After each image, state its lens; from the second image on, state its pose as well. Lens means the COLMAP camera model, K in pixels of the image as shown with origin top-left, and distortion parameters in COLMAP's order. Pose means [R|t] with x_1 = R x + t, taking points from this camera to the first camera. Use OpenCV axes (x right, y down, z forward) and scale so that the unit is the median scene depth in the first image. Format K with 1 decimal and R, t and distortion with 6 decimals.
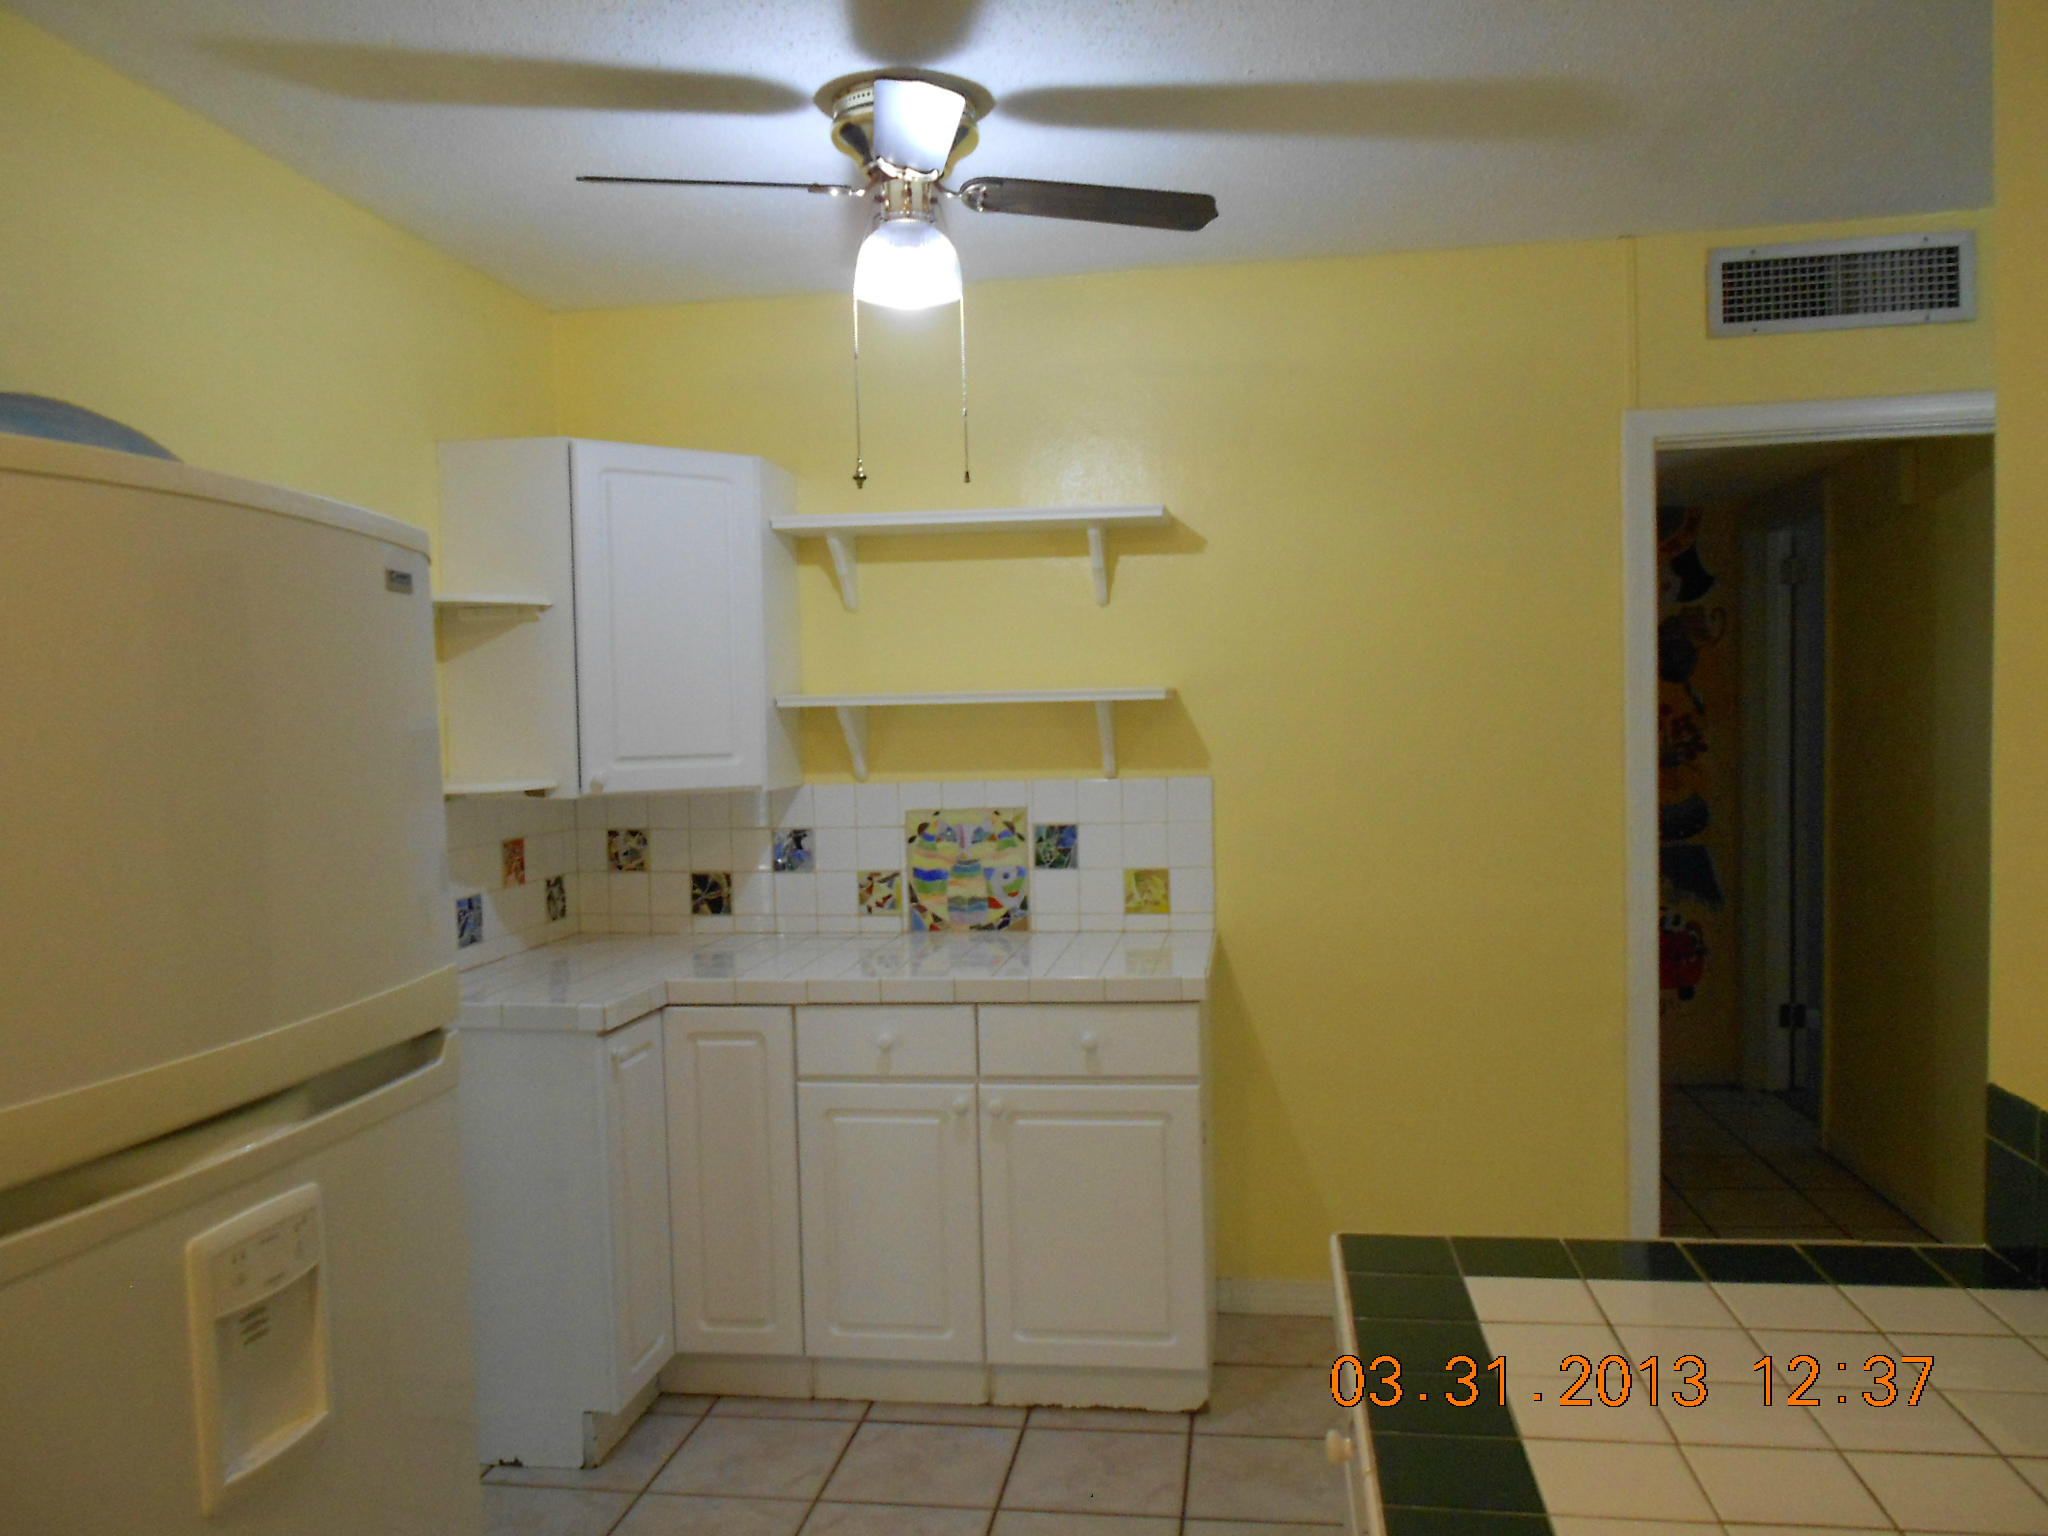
lens RADIAL K [[1567.5, 0, 1025.0], [0, 1567.5, 802.9], [0, 0, 1]] dist [-0.000597, 0.007338]
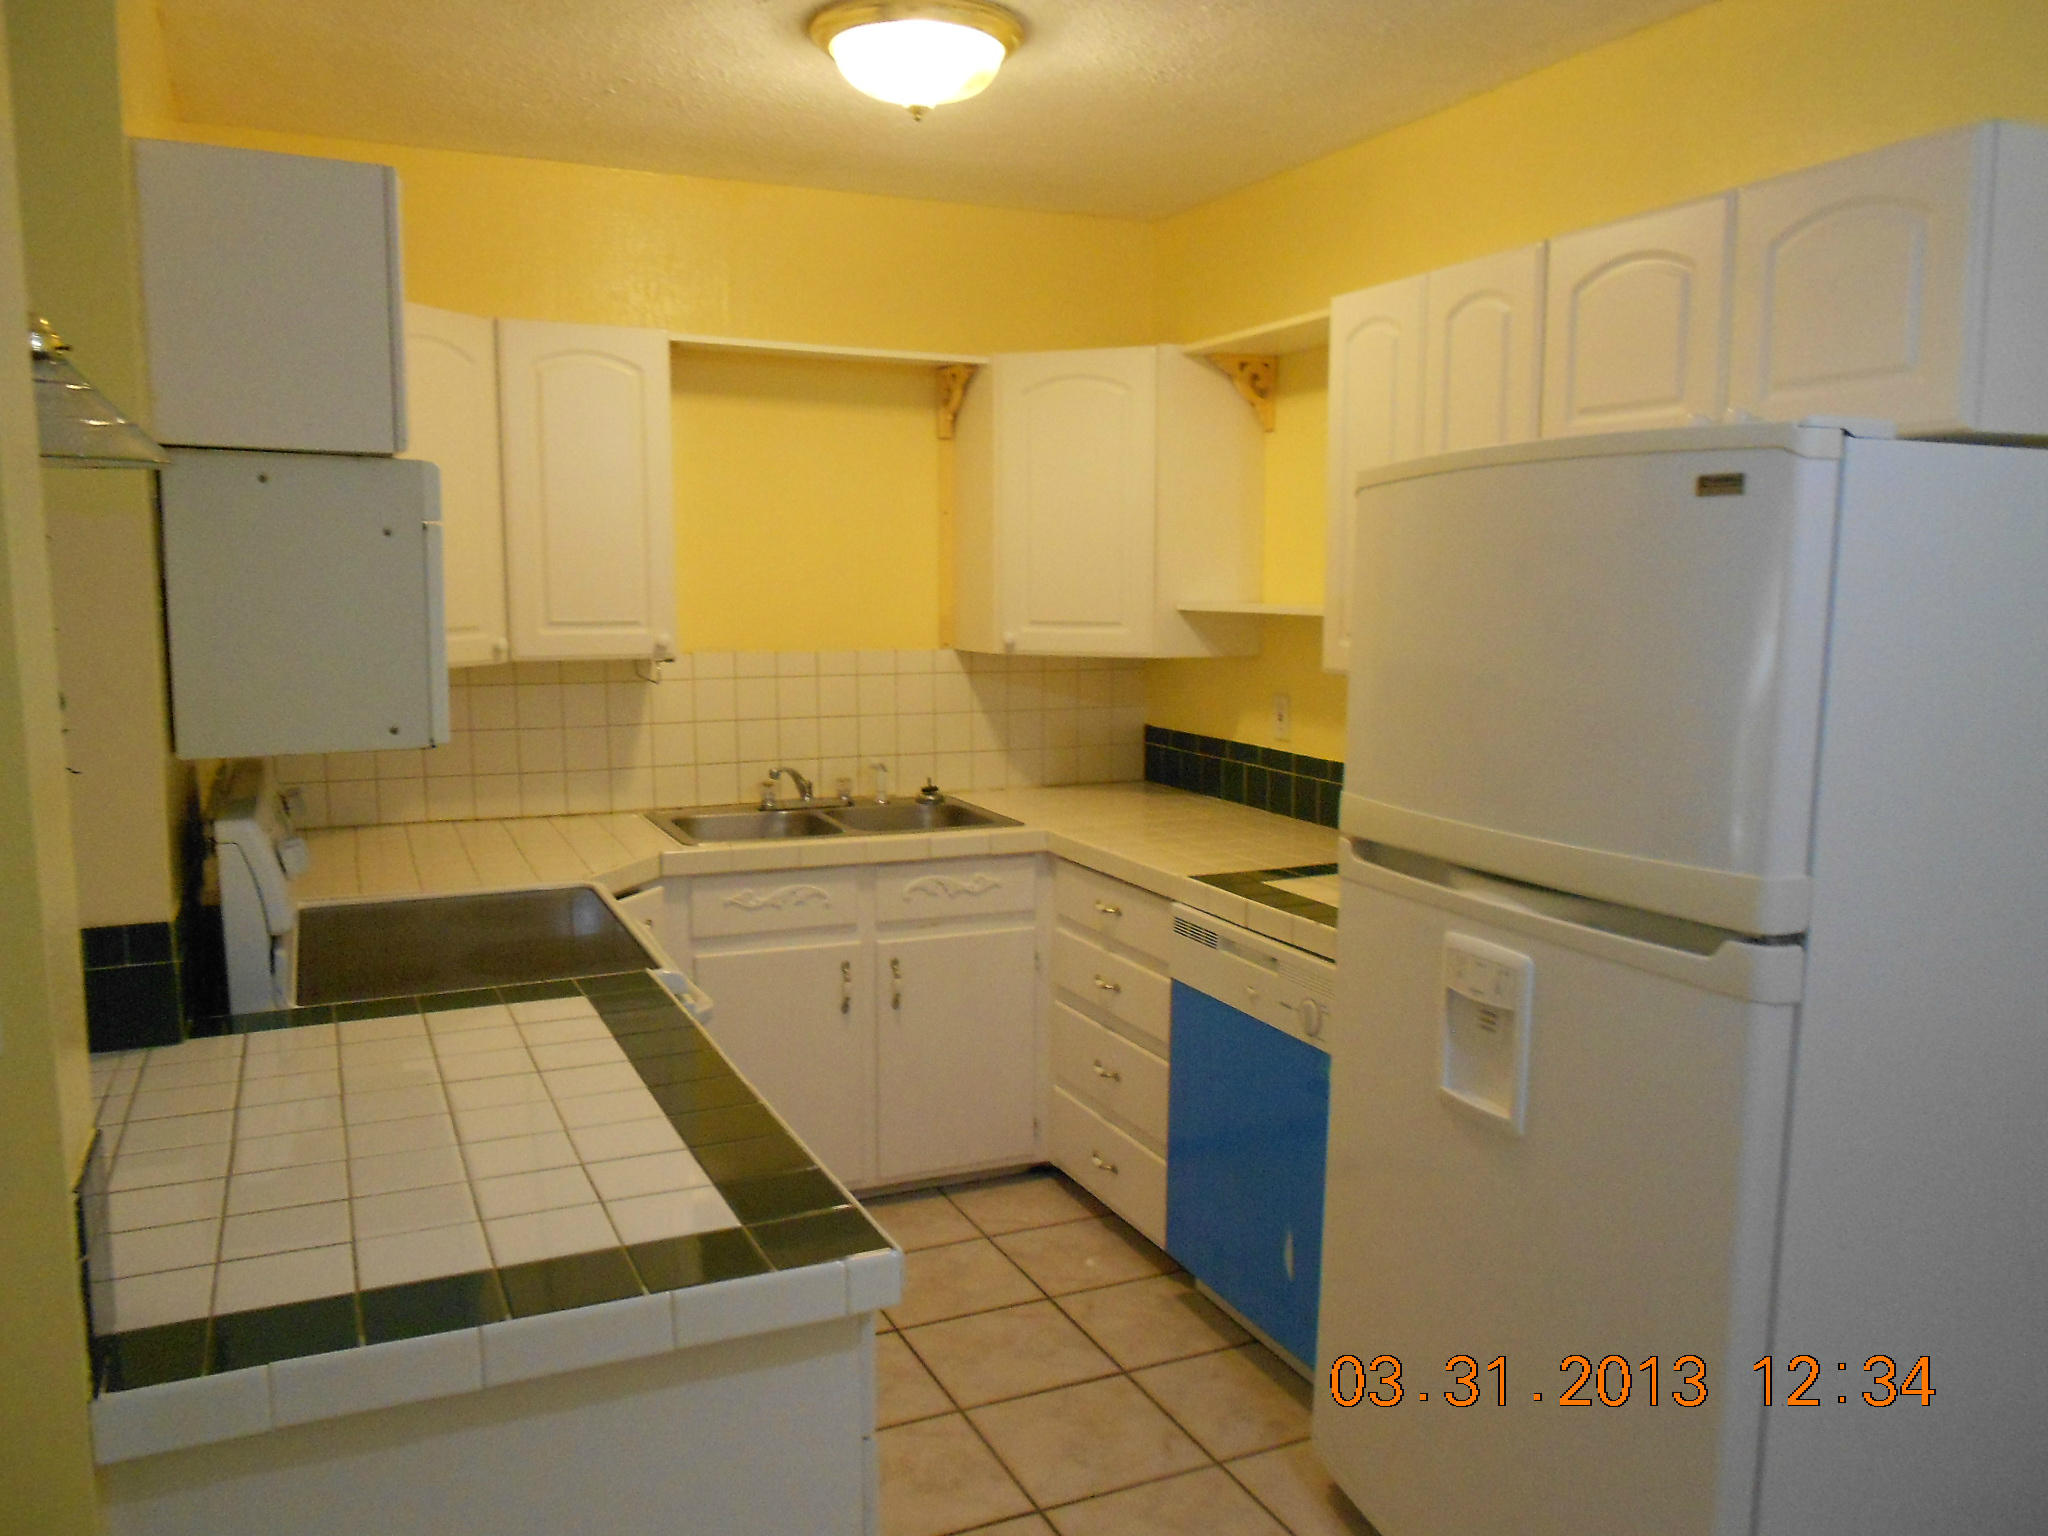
lens RADIAL K [[1570.6, 0, 1024.0], [0, 1570.6, 768.0], [0, 0, 1]] dist [-0.002731, -0.002422]
pose [[-0.834739, 0.087297, -0.543682, 0.267250], [-0.011418, 0.984397, 0.175590, -0.064435], [0.550527, 0.152780, -0.820718, 0.775207]]
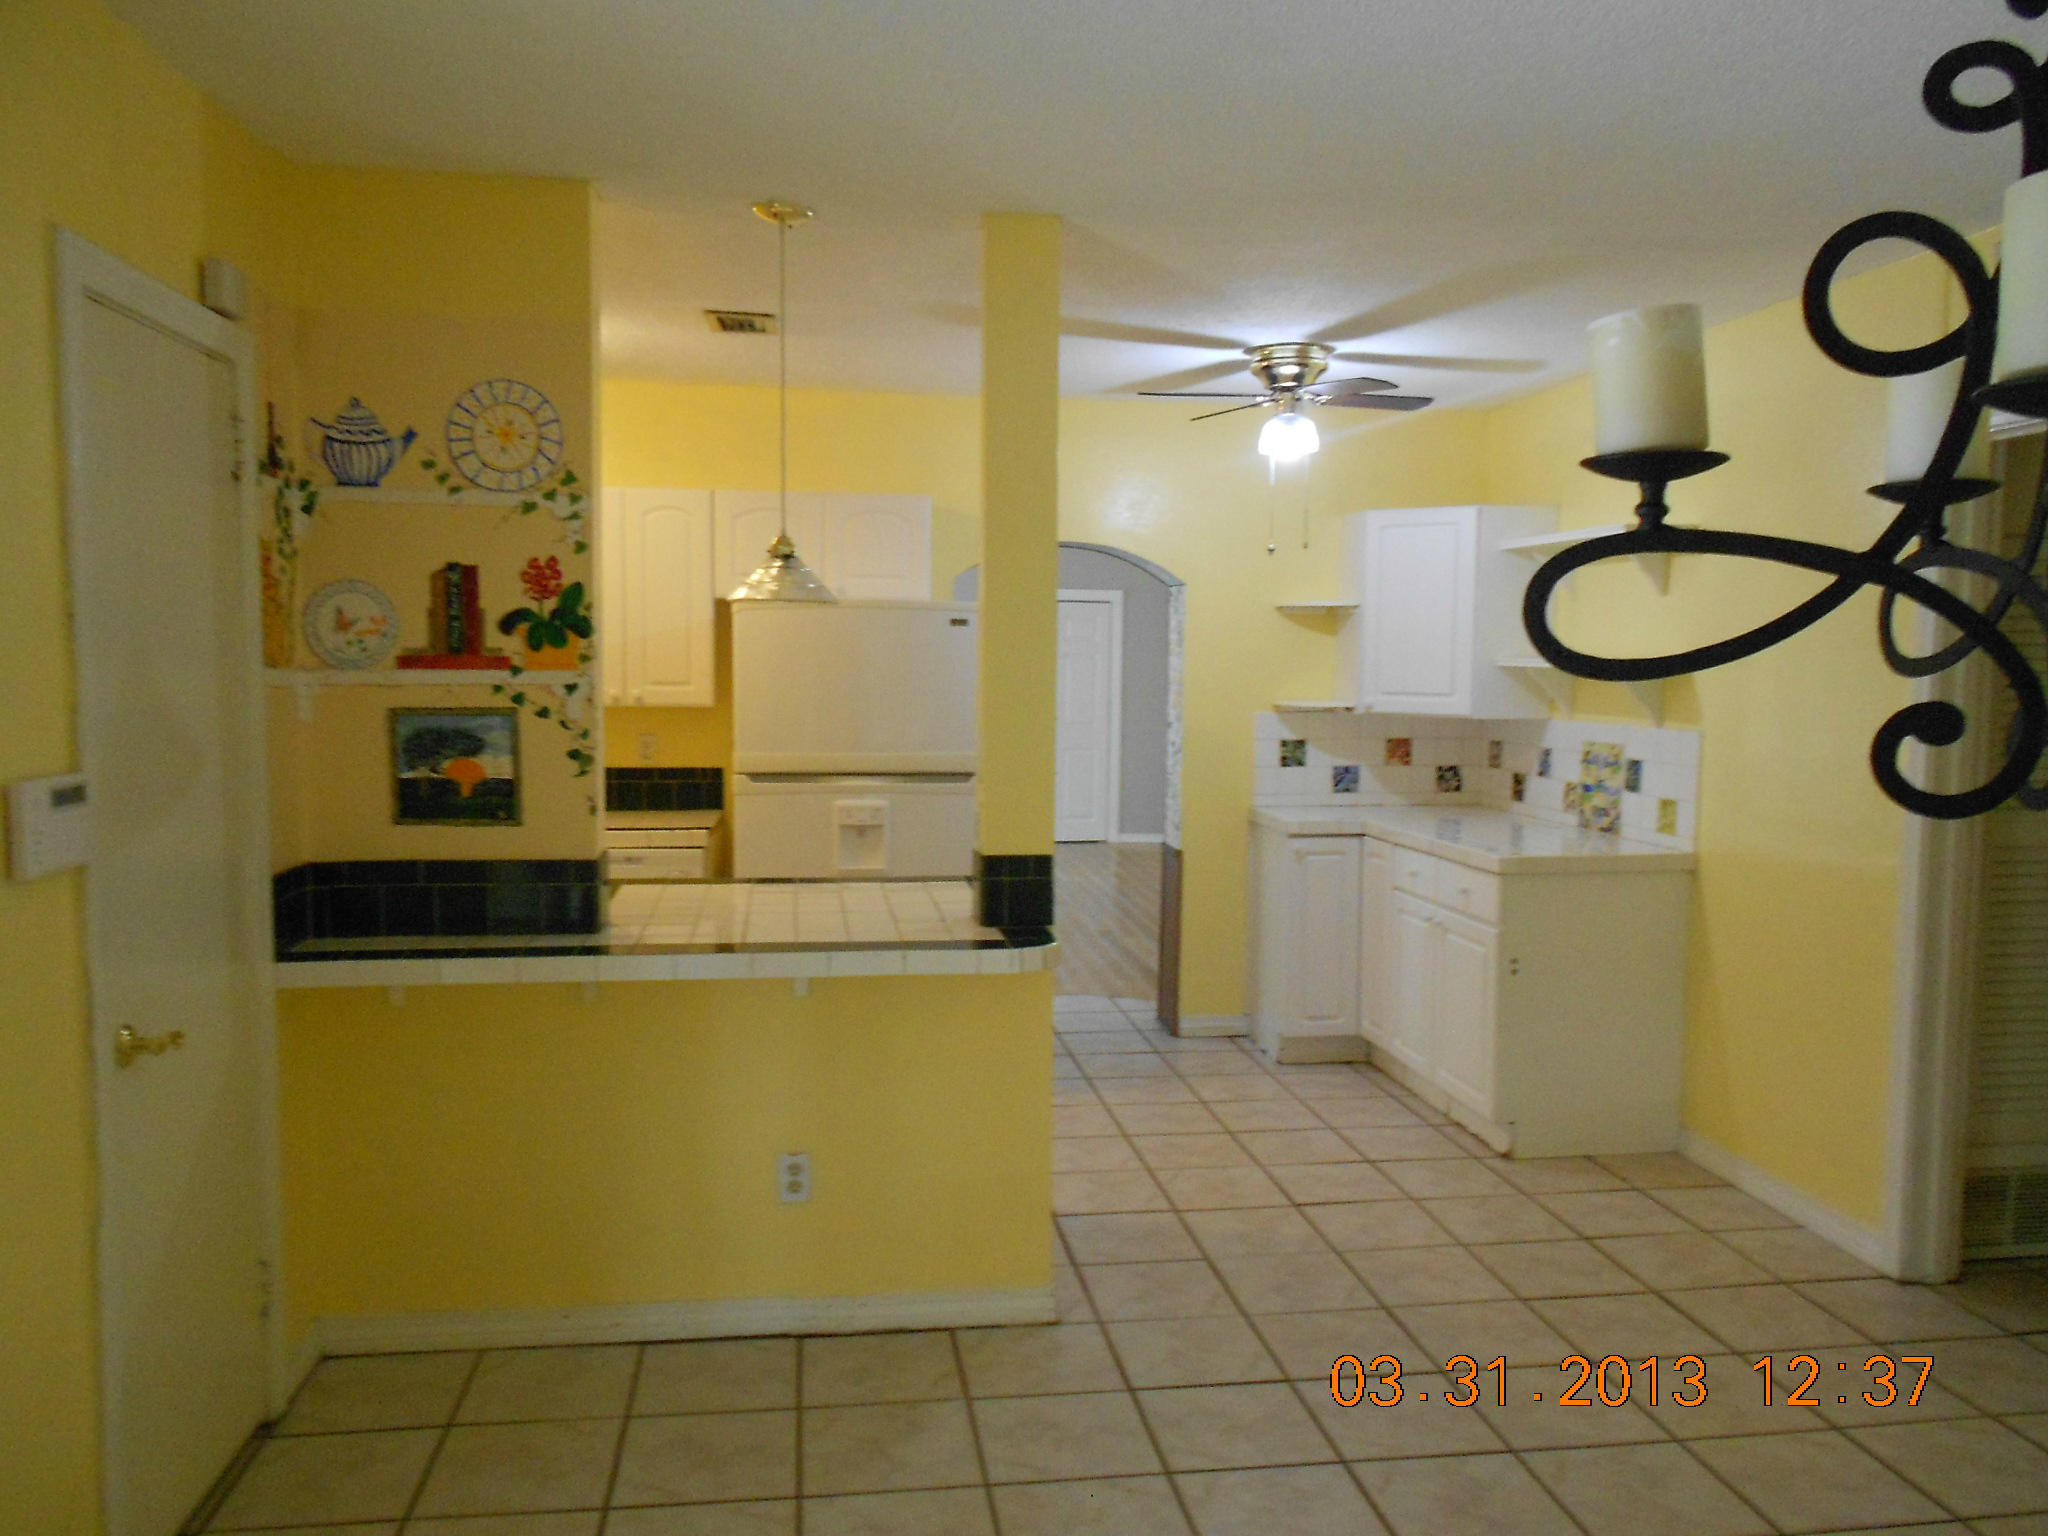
lens RADIAL K [[1570.6, 0, 1024.0], [0, 1570.6, 768.0], [0, 0, 1]] dist [-0.002731, -0.002422]
pose [[0.288408, 0.093009, -0.952980, 1.227673], [-0.068078, 0.994744, 0.076482, -0.048989], [0.955084, 0.042819, 0.293224, 0.113797]]
